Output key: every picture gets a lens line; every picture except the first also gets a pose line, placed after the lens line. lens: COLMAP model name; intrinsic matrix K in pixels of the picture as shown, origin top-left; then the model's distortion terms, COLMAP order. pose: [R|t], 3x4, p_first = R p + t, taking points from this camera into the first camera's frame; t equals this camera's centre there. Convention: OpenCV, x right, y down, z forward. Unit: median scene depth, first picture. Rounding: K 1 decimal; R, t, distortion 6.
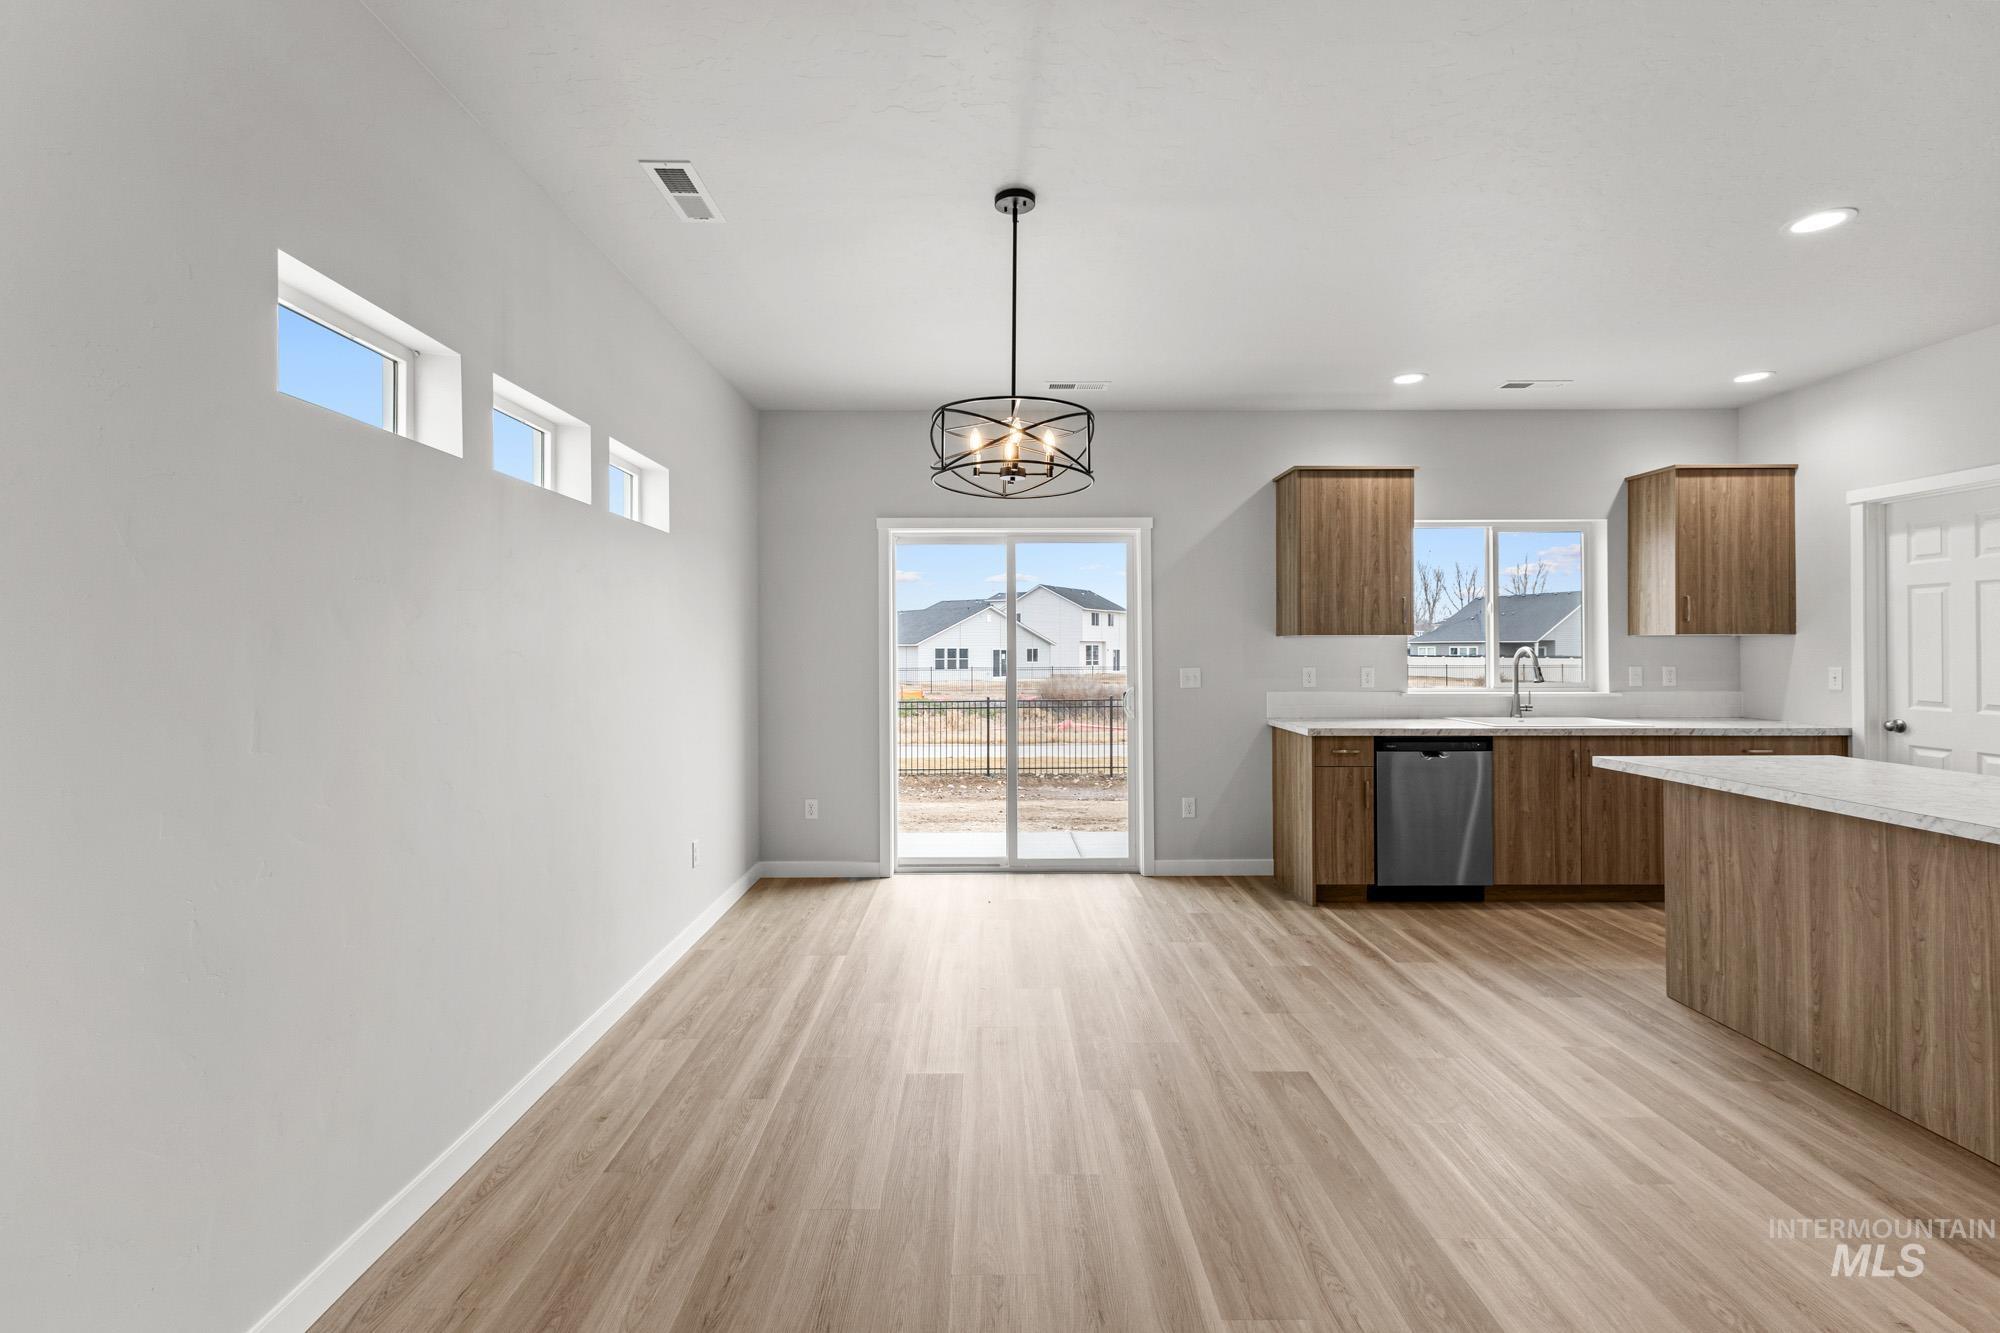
lens RADIAL K [[865.8, 0, 1001.7], [0, 865.8, 643.4], [0, 0, 1]] dist [0.011775, -0.002131]
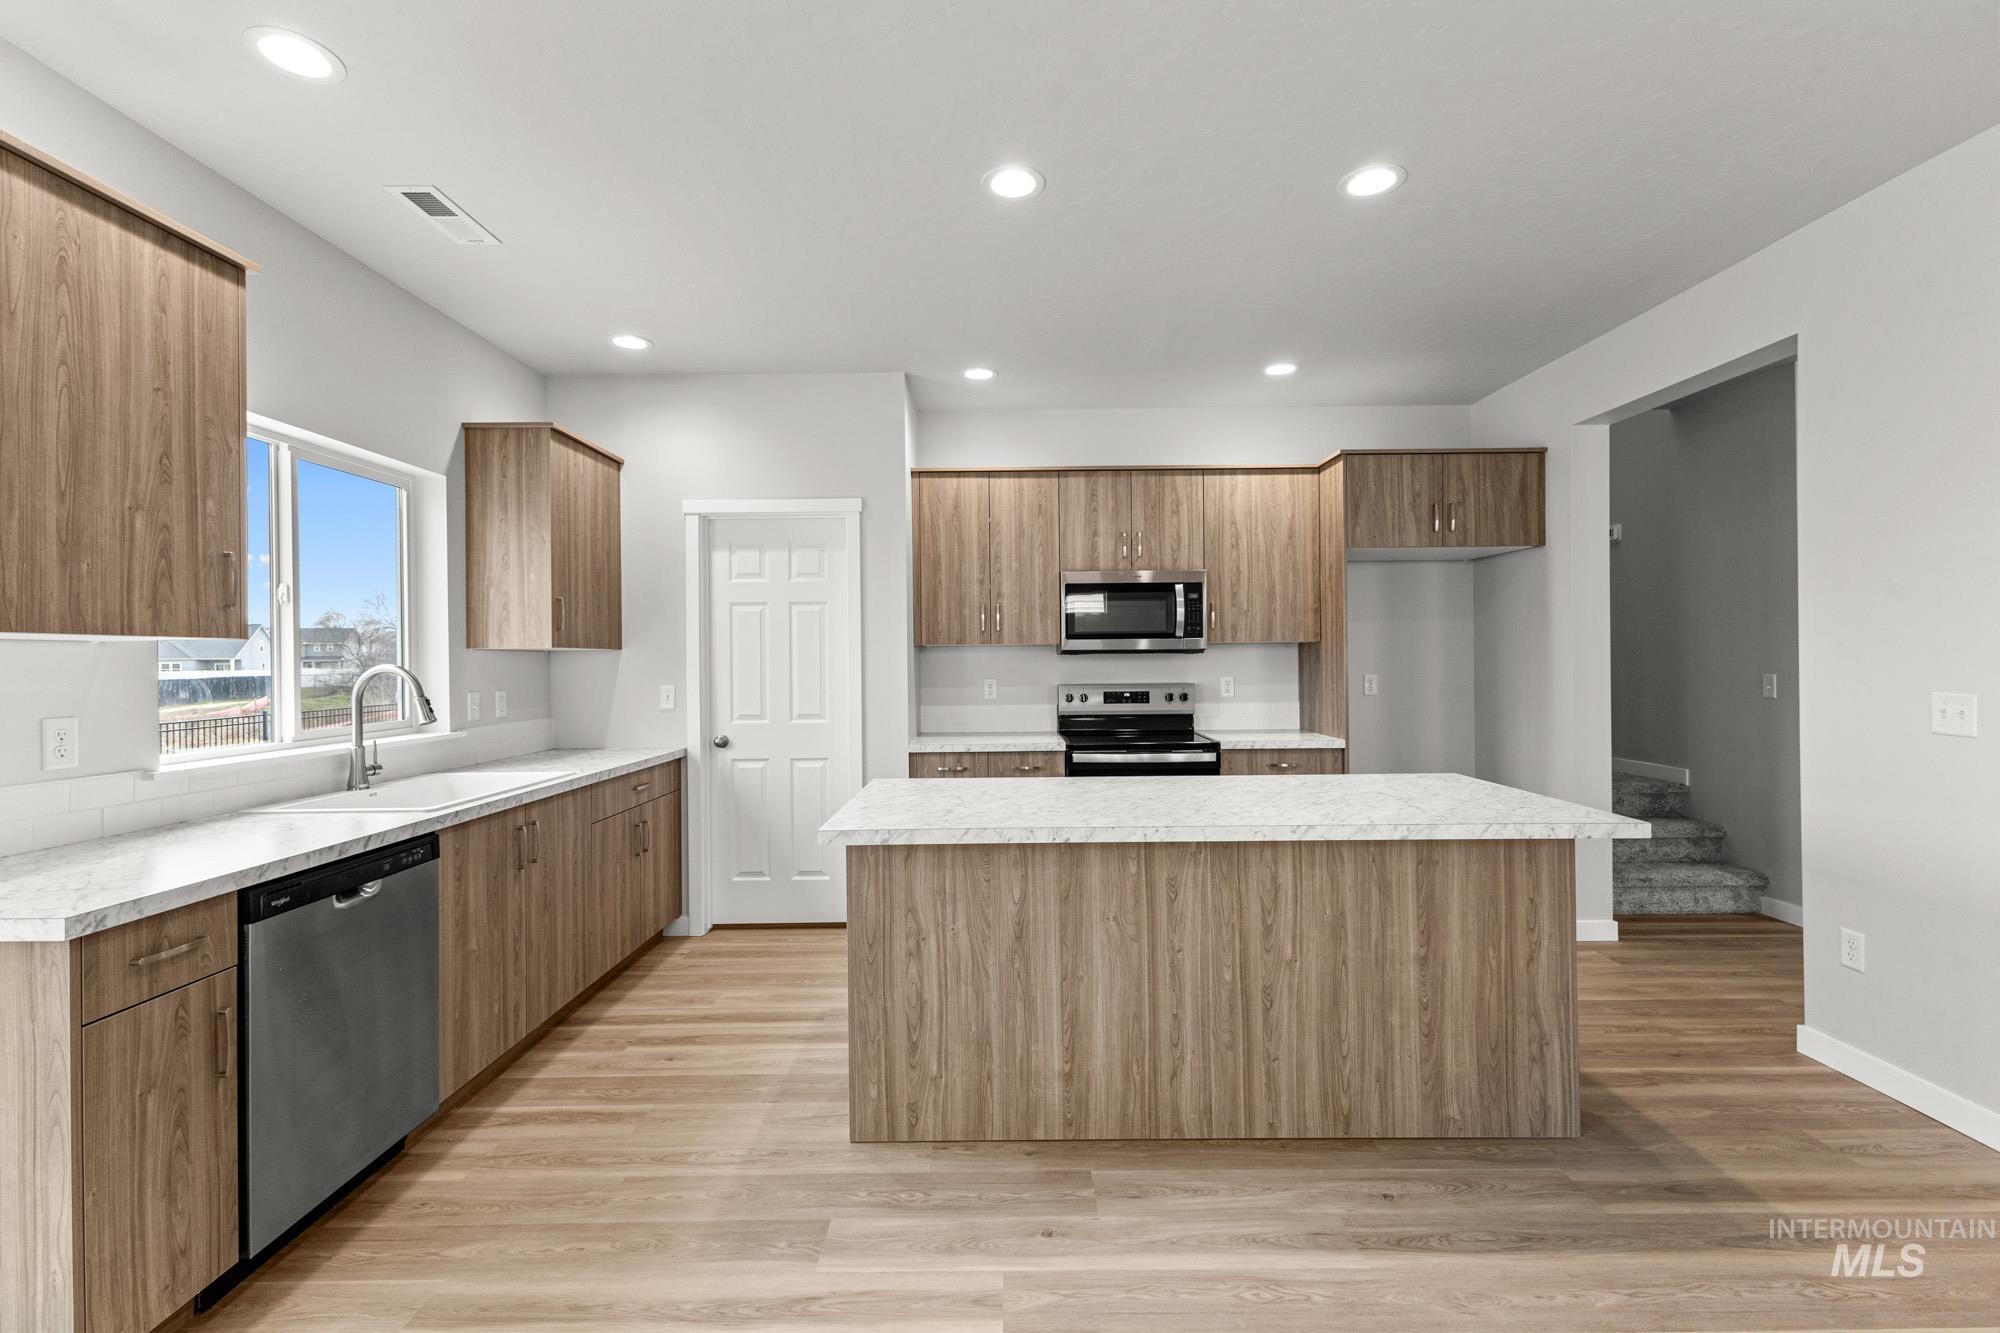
lens RADIAL K [[865.8, 0, 998.0], [0, 865.8, 657.9], [0, 0, 1]] dist [0.011775, -0.002131]
pose [[0.015014, 0.004763, 0.999876, 0.031687], [0.005456, 0.999973, -0.004845, 0.004672], [-0.999872, 0.005528, 0.014987, 0.643194]]
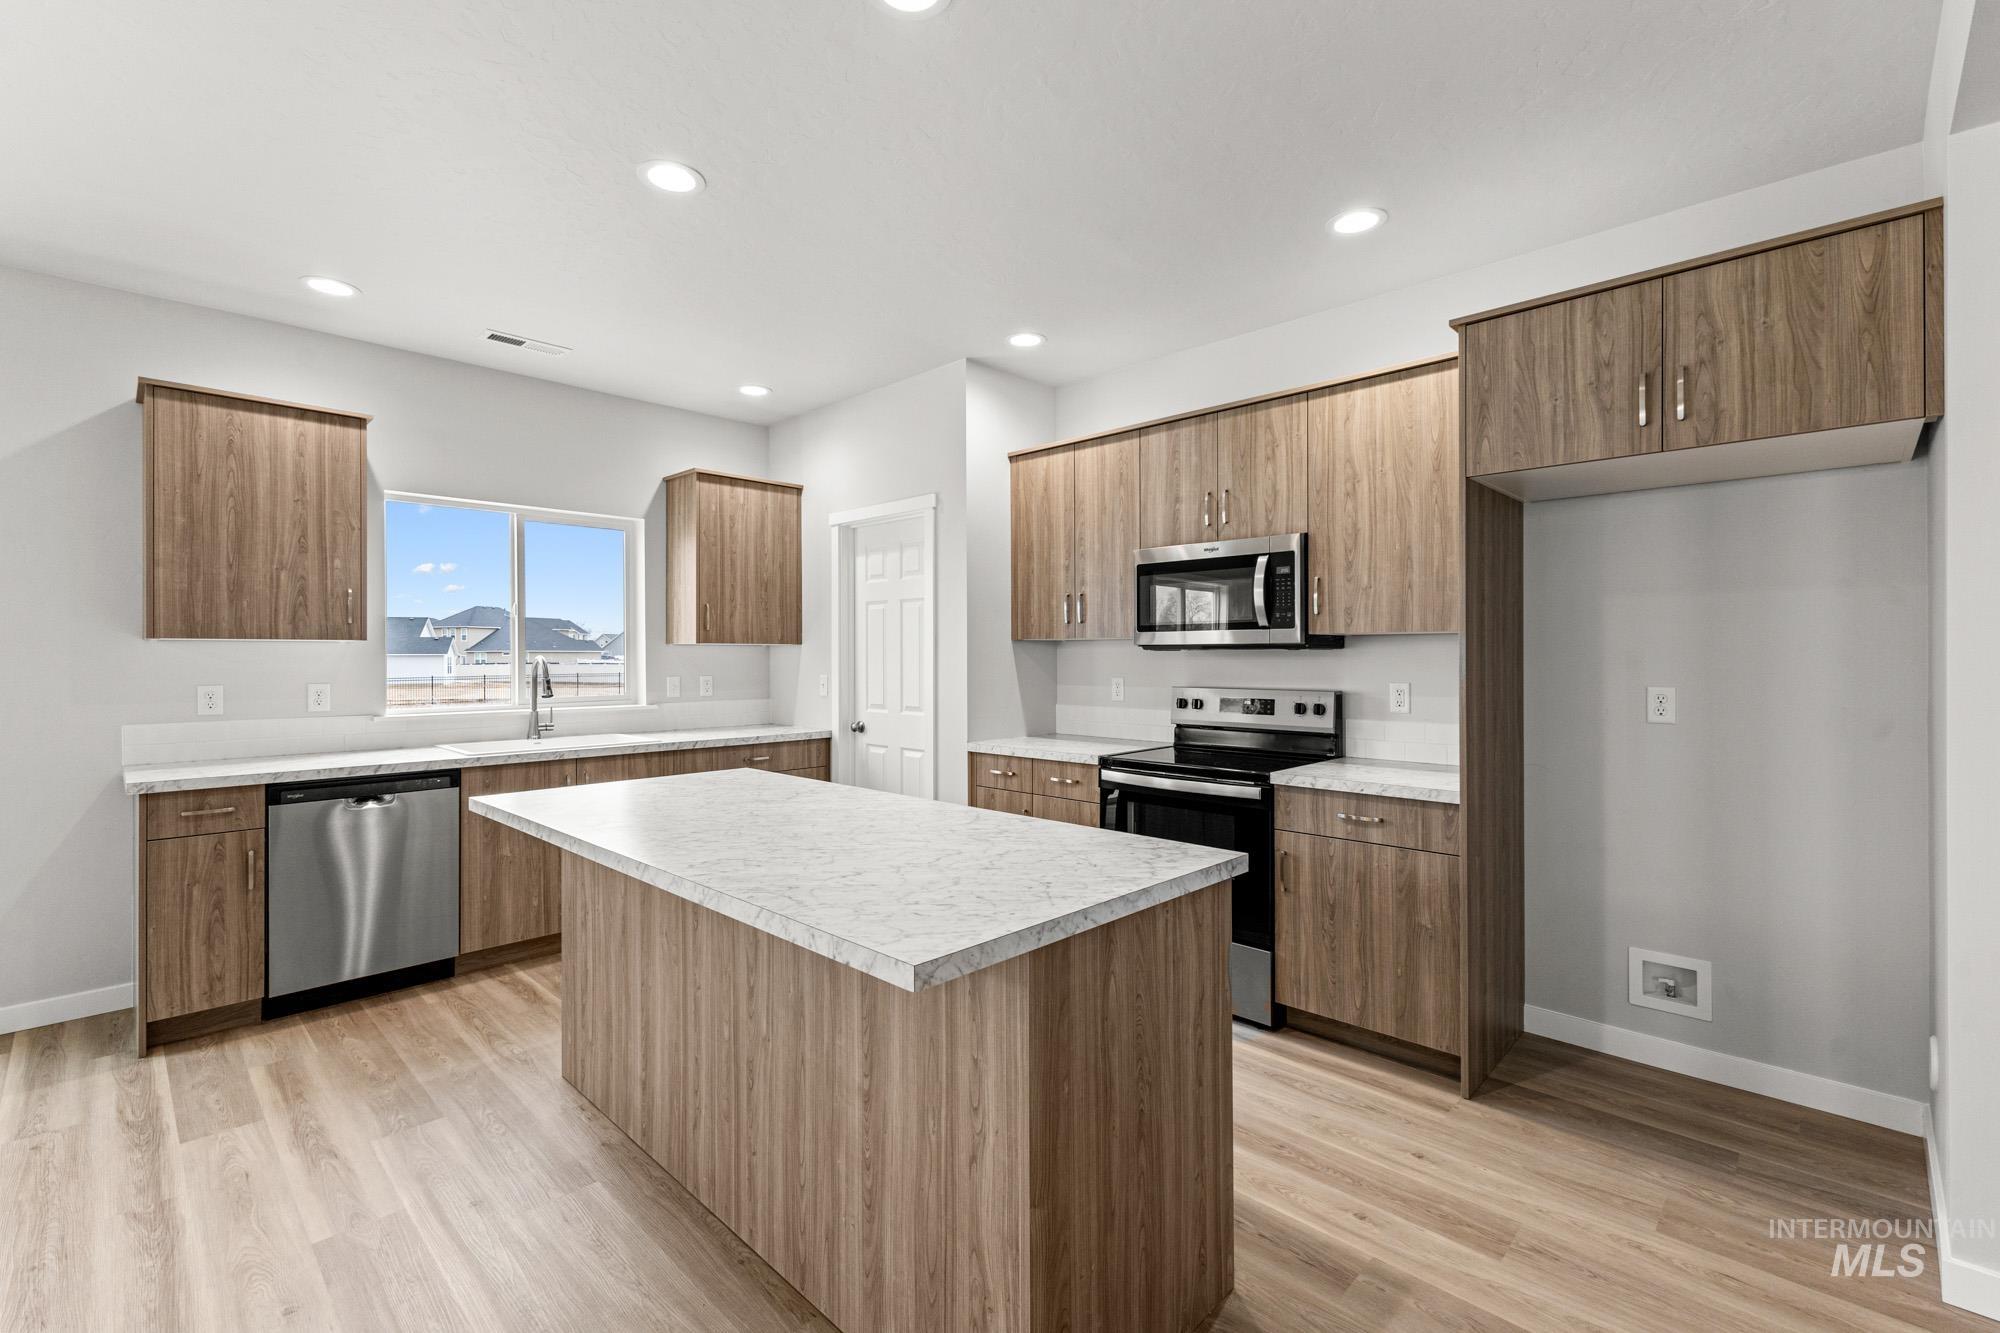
lens RADIAL K [[865.8, 0, 990.5], [0, 865.8, 655.7], [0, 0, 1]] dist [0.011775, -0.002131]
pose [[0.707743, 0.001111, 0.706470, 0.346163], [-0.003130, 0.999994, 0.001563, 0.000949], [-0.706464, -0.003317, 0.707742, 0.093547]]
